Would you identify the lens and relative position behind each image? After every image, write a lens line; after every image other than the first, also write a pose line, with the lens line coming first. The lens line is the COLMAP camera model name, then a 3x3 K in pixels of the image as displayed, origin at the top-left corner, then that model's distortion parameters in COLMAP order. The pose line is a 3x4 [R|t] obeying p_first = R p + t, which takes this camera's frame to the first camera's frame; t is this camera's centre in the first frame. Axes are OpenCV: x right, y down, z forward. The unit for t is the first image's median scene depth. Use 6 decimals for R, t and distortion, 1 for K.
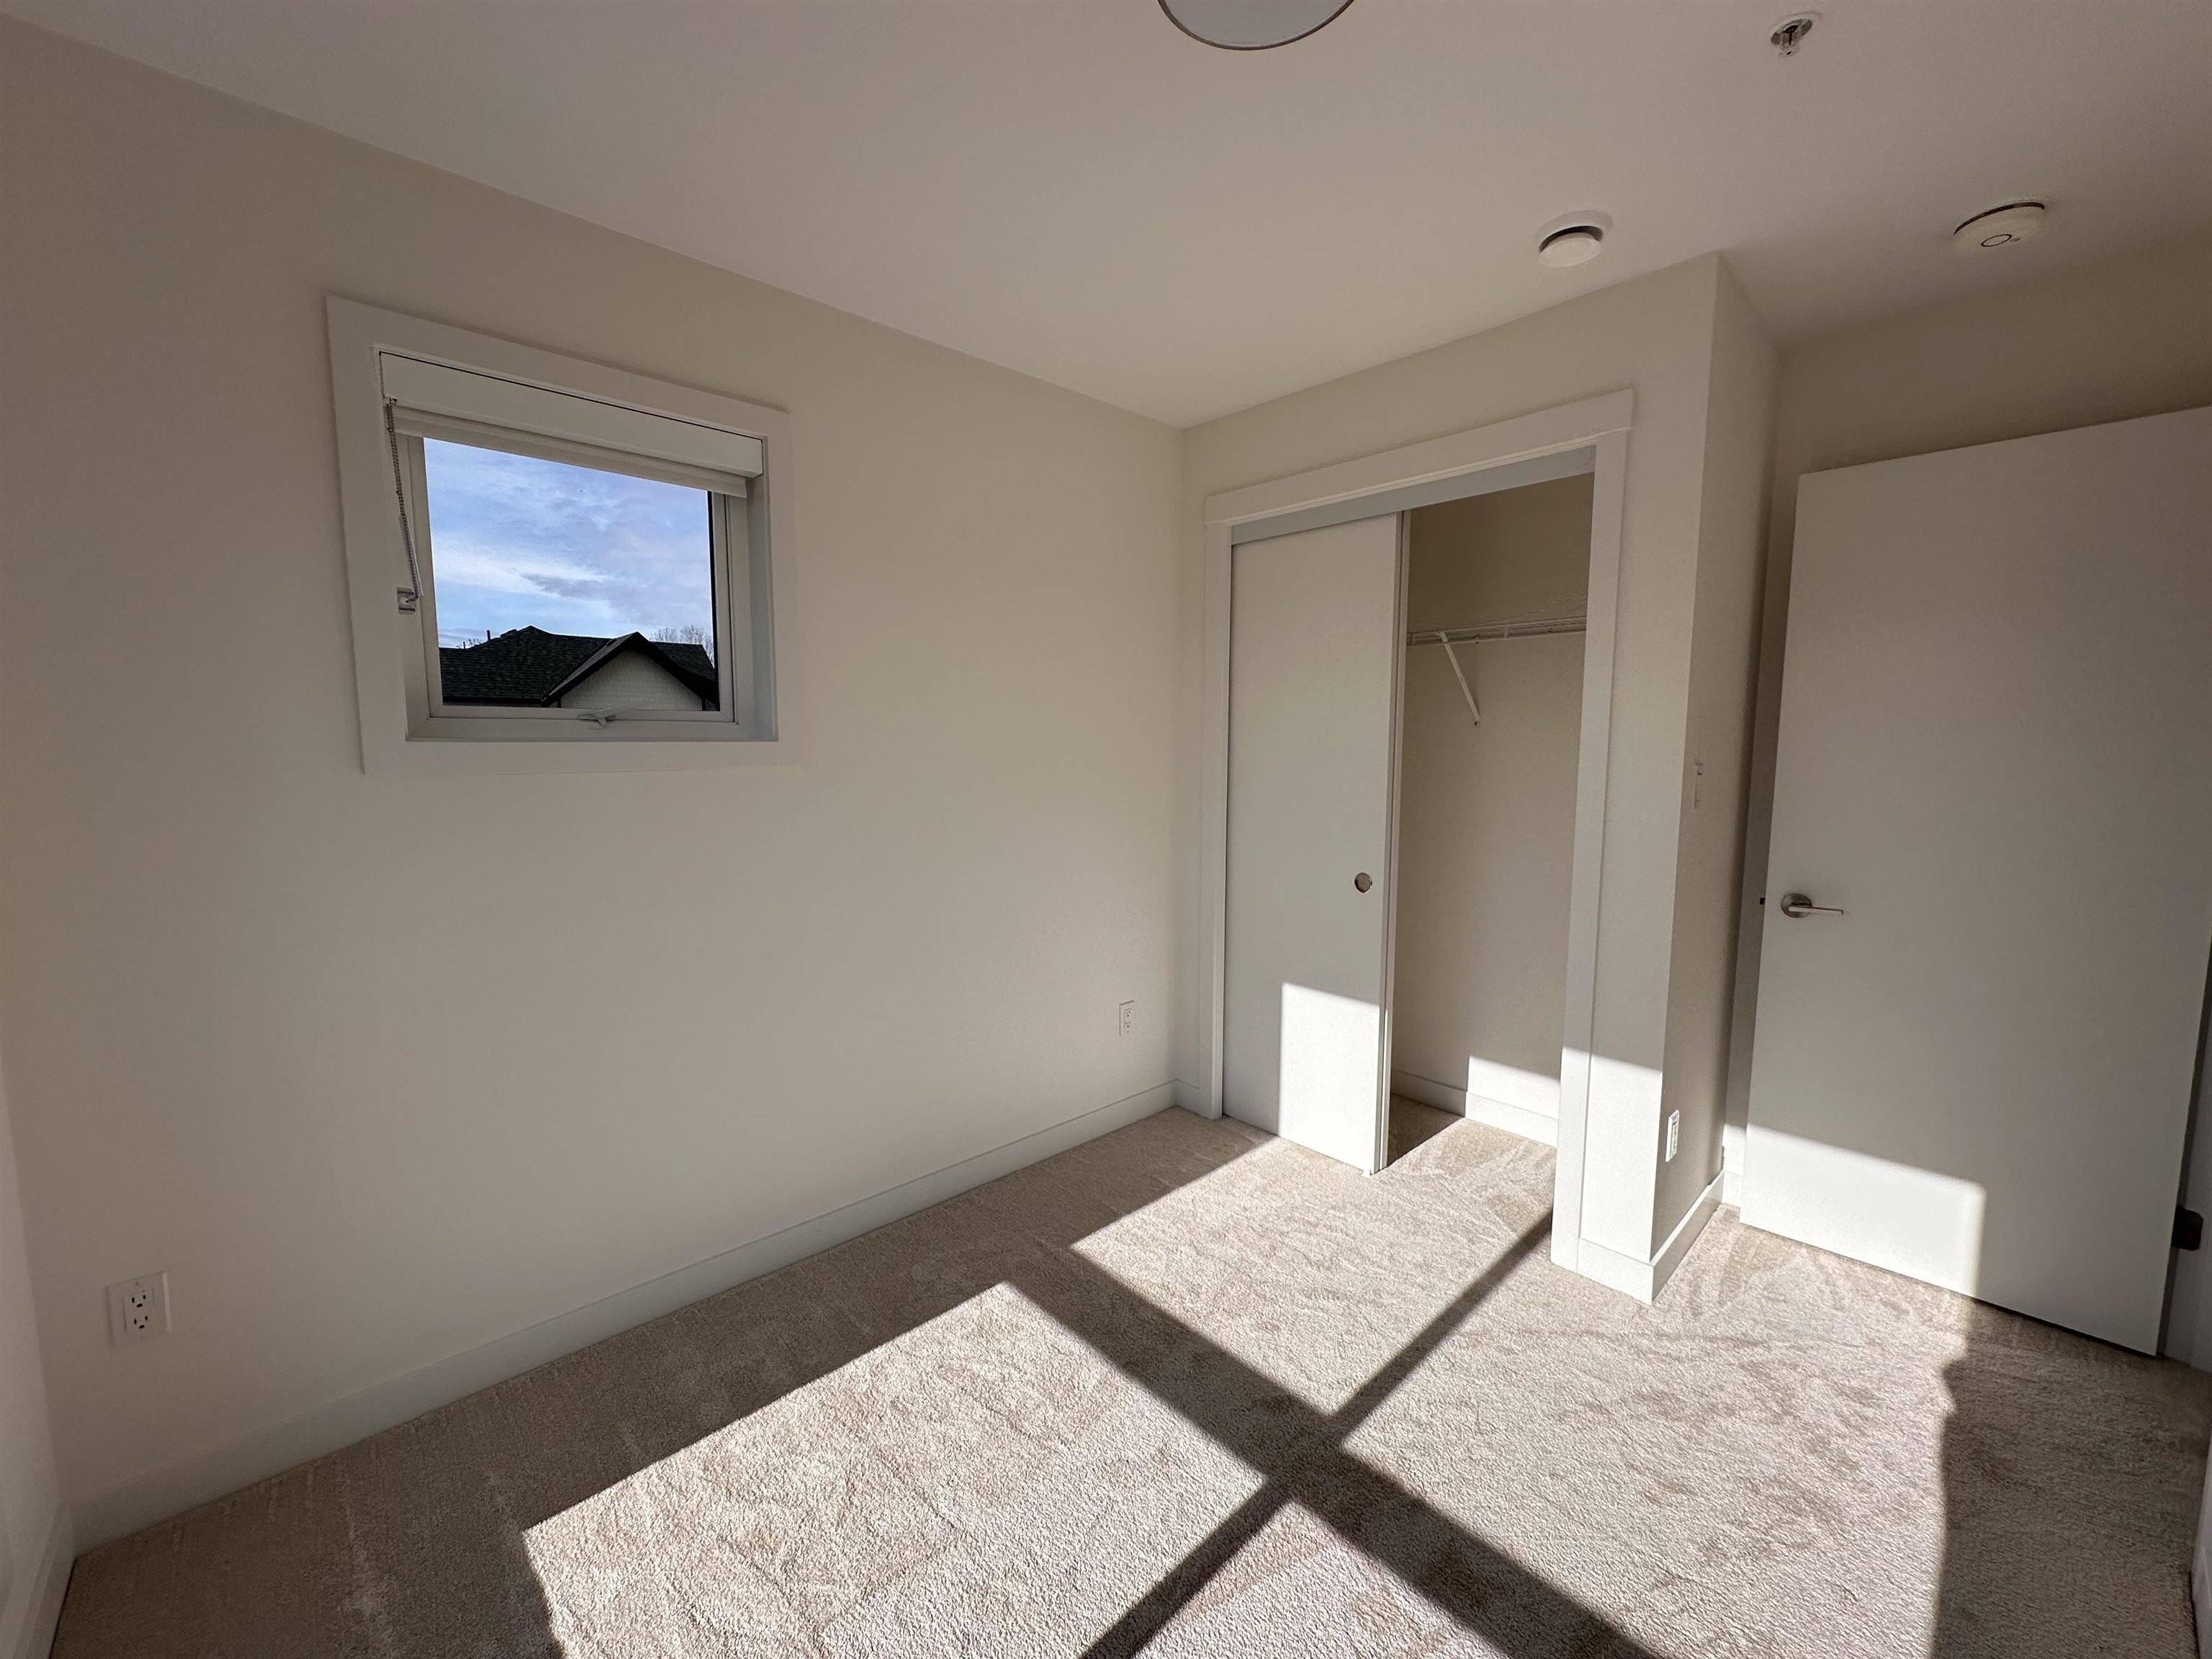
lens RADIAL K [[875.3, 0, 1106.0], [0, 875.3, 829.5], [0, 0, 1]] dist [-0.000132, 0.000032]
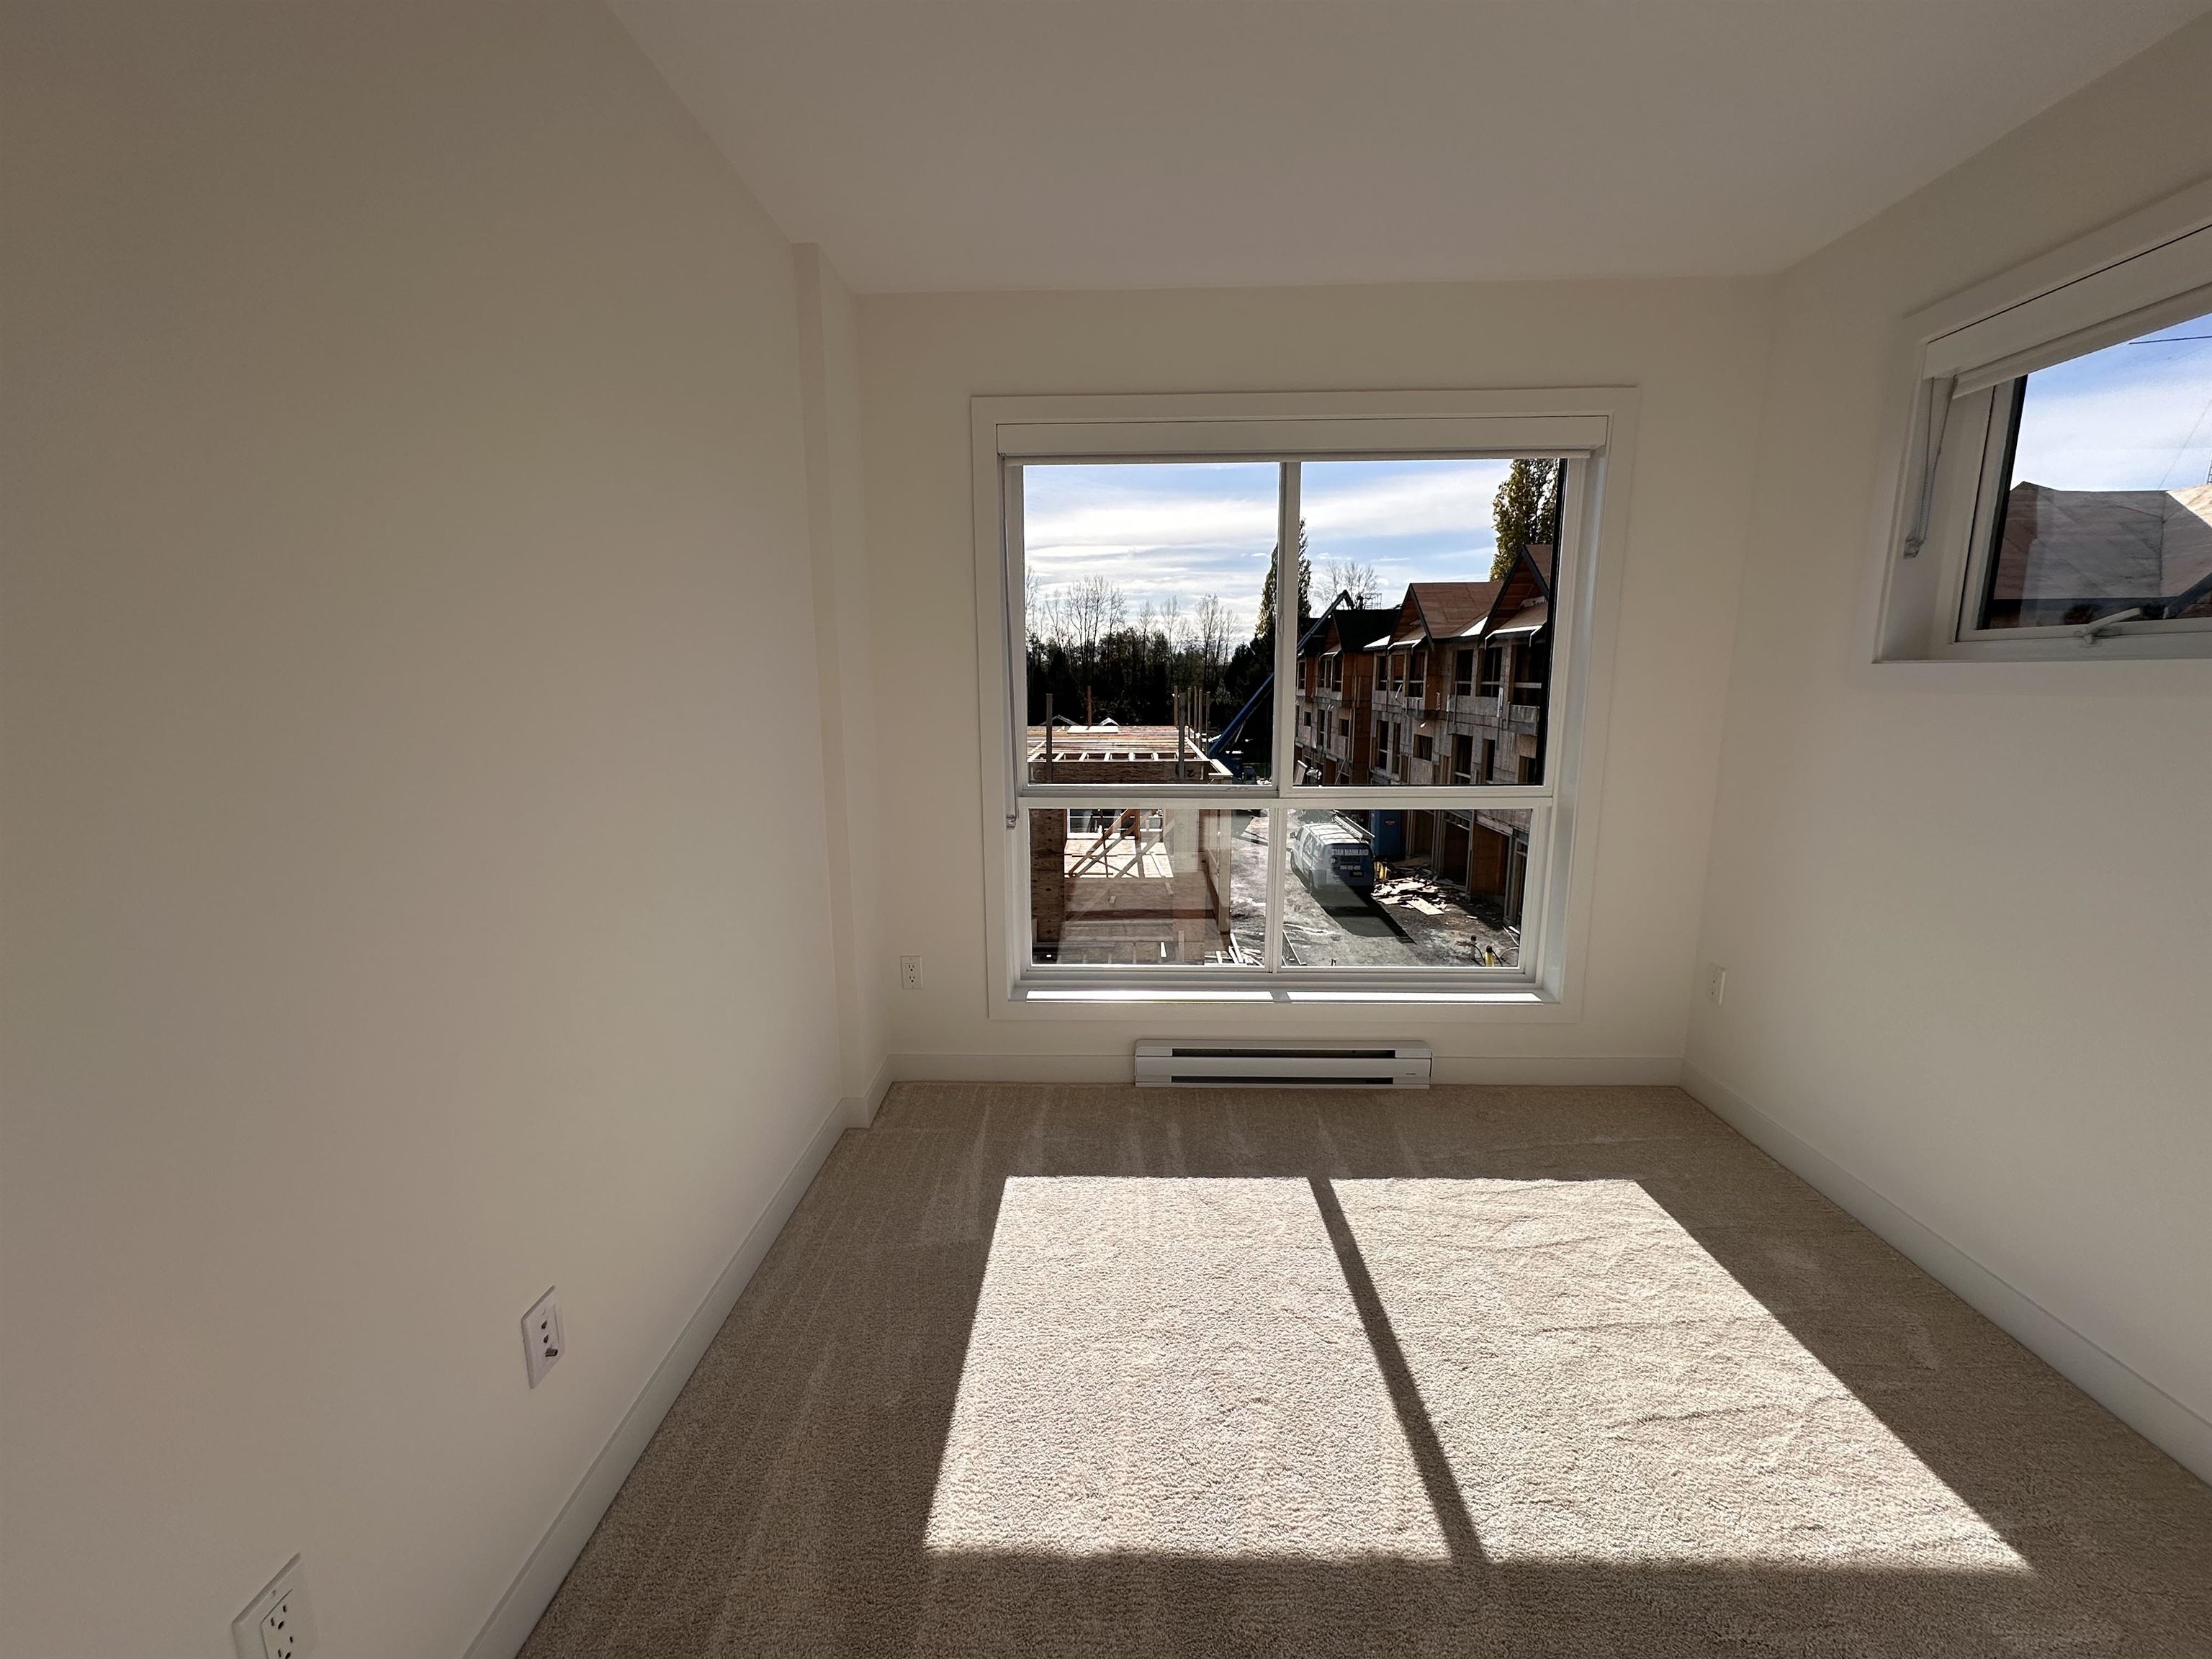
lens RADIAL K [[875.3, 0, 1106.0], [0, 875.3, 829.5], [0, 0, 1]] dist [-0.000132, 0.000032]
pose [[-0.696160, 0.129330, -0.706141, 0.841825], [-0.065370, 0.968132, 0.241759, -0.094980], [0.714905, 0.214463, -0.665520, 1.033536]]
